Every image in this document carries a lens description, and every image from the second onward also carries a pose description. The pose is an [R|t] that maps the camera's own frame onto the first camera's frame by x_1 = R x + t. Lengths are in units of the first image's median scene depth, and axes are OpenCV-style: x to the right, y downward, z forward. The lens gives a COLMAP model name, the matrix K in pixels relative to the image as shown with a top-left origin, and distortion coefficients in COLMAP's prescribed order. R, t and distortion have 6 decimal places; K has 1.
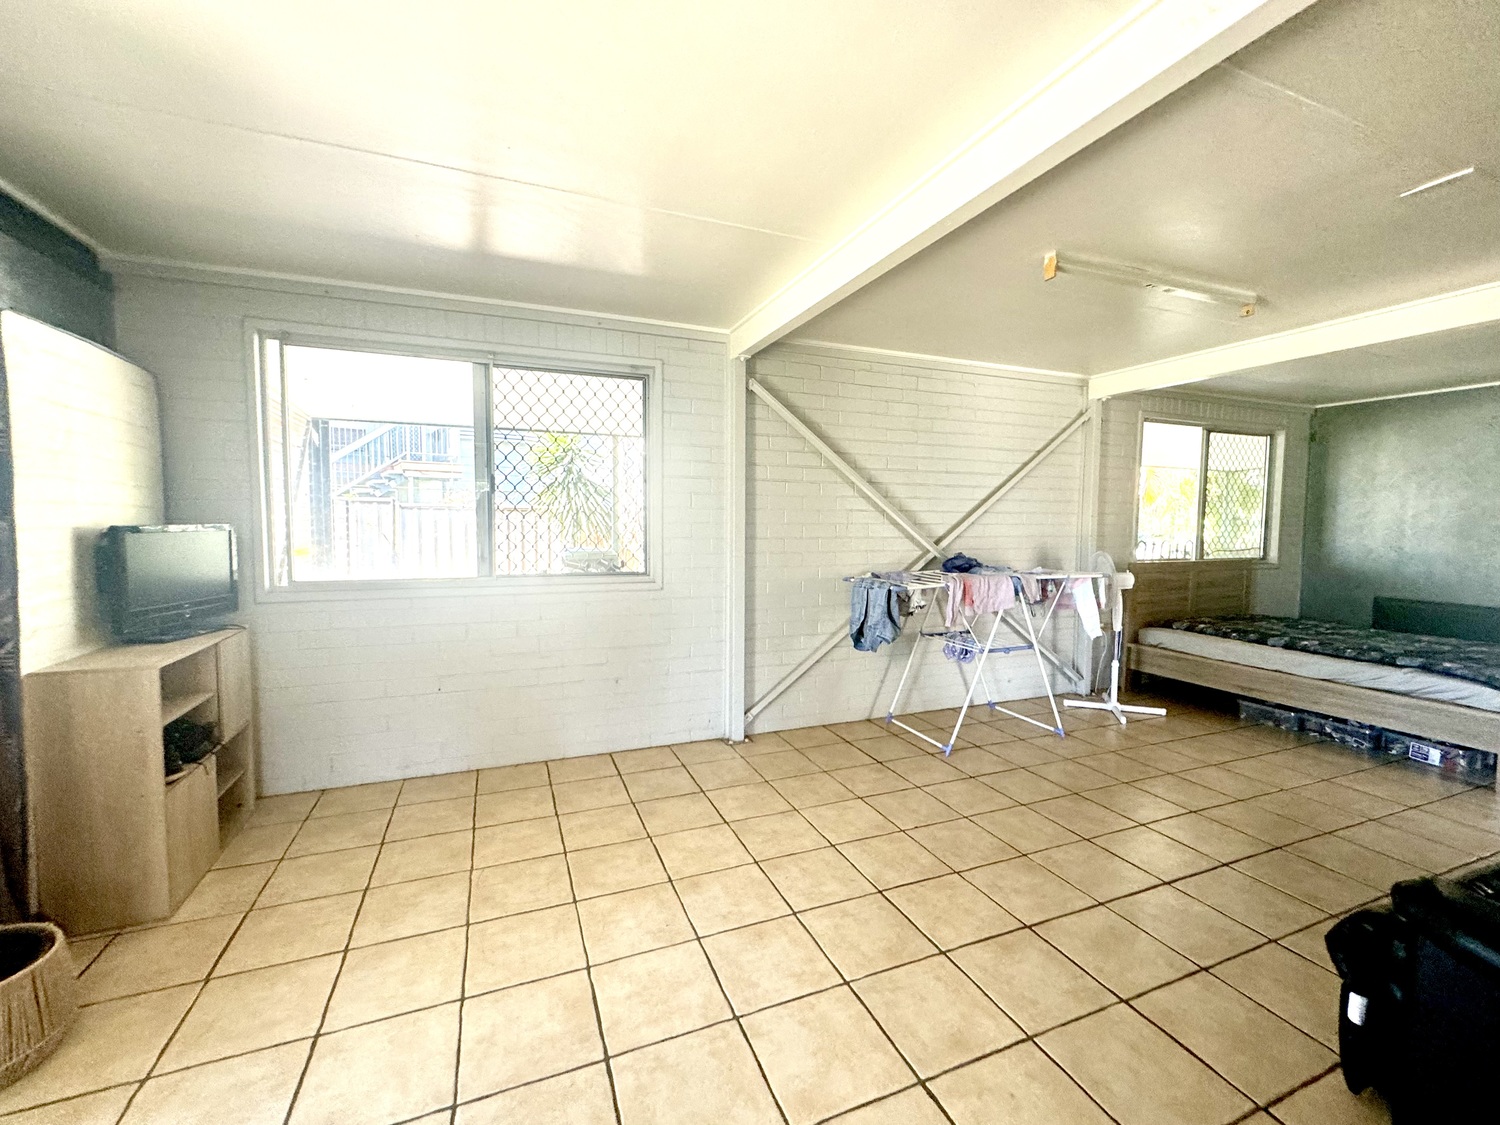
lens RADIAL K [[630.0, 0, 748.5], [0, 630.0, 558.1], [0, 0, 1]] dist [0.000851, 0.000390]
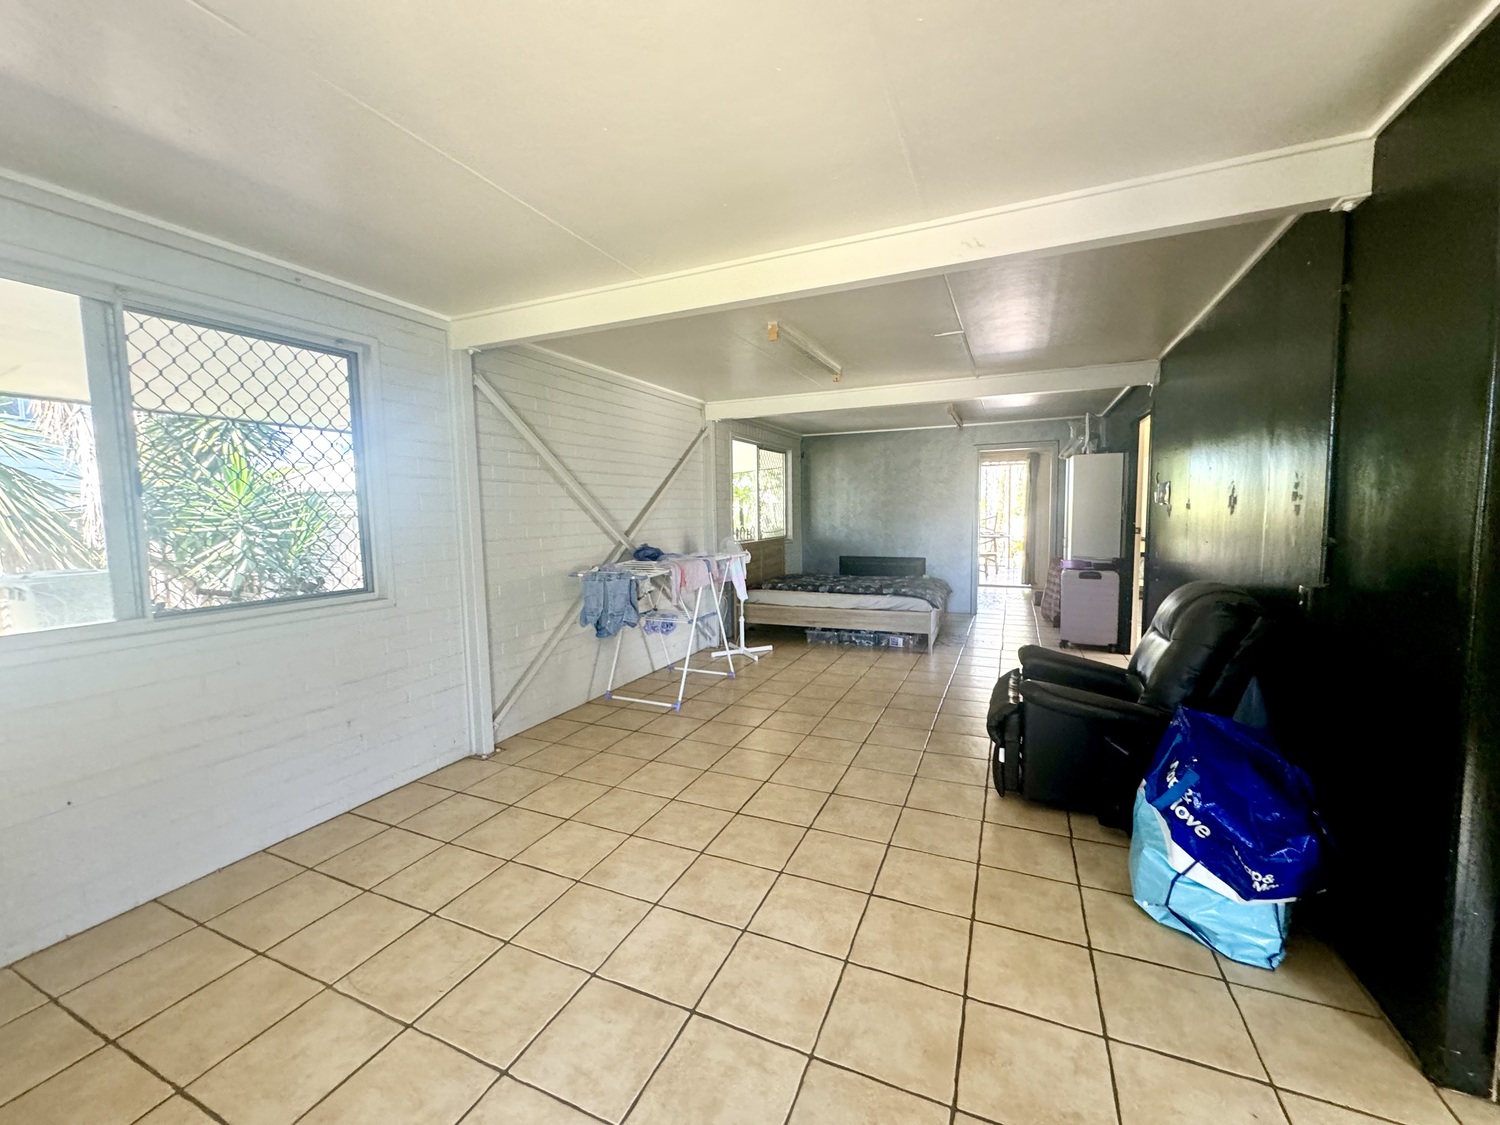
lens RADIAL K [[600.9, 0, 751.3], [0, 600.9, 559.1], [0, 0, 1]] dist [-0.001031, 0.000198]
pose [[0.715613, -0.076159, 0.694332, -0.340073], [0.064235, 0.997001, 0.043154, -0.017667], [-0.695537, 0.013719, 0.718360, 0.063186]]
